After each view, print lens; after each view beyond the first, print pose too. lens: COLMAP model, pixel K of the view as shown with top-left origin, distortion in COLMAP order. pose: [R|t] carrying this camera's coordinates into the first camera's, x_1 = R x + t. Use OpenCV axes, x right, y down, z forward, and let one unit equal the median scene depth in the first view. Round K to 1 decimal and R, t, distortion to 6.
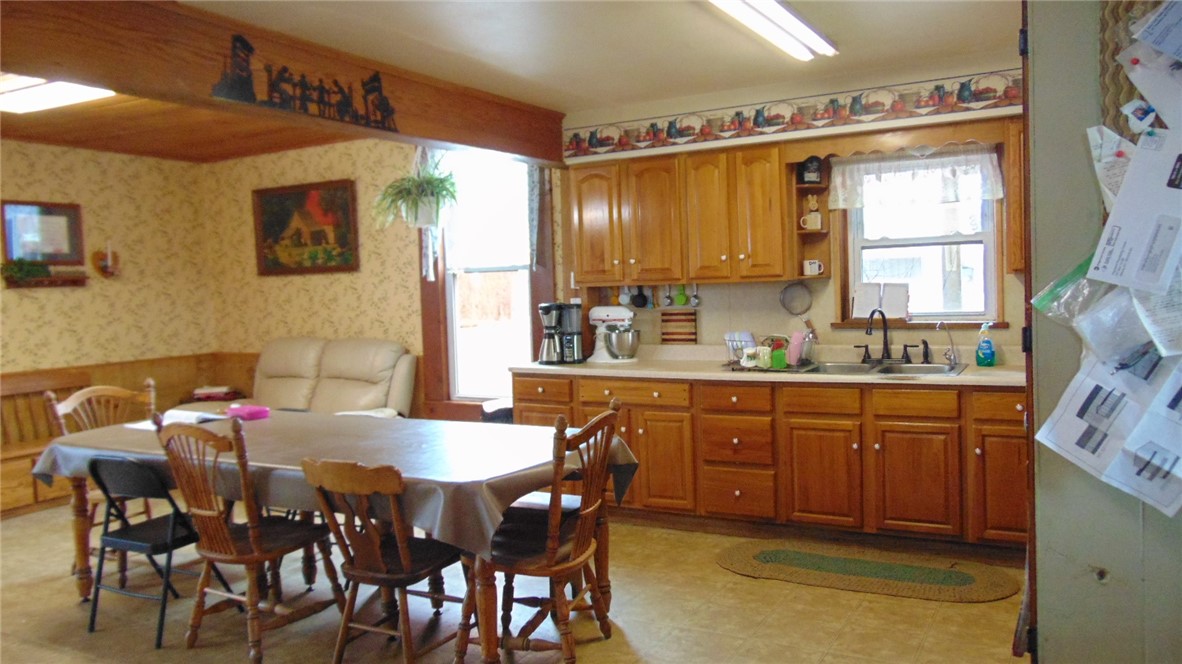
lens RADIAL K [[877.0, 0, 596.8], [0, 877.0, 332.4], [0, 0, 1]] dist [-0.049971, 0.073638]
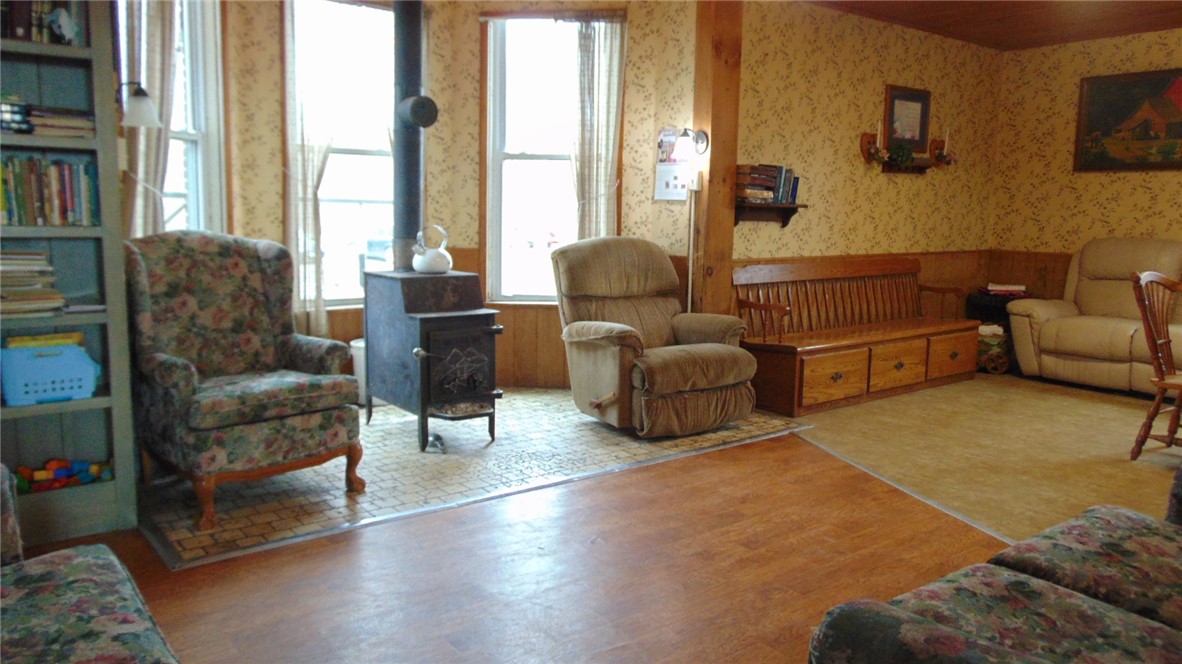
lens RADIAL K [[877.0, 0, 596.8], [0, 877.0, 332.4], [0, 0, 1]] dist [-0.049971, 0.073638]
pose [[0.924637, 0.100251, -0.367419, -0.533088], [-0.065333, 0.992185, 0.106306, 0.044998], [0.375205, -0.074290, 0.923960, -0.084811]]
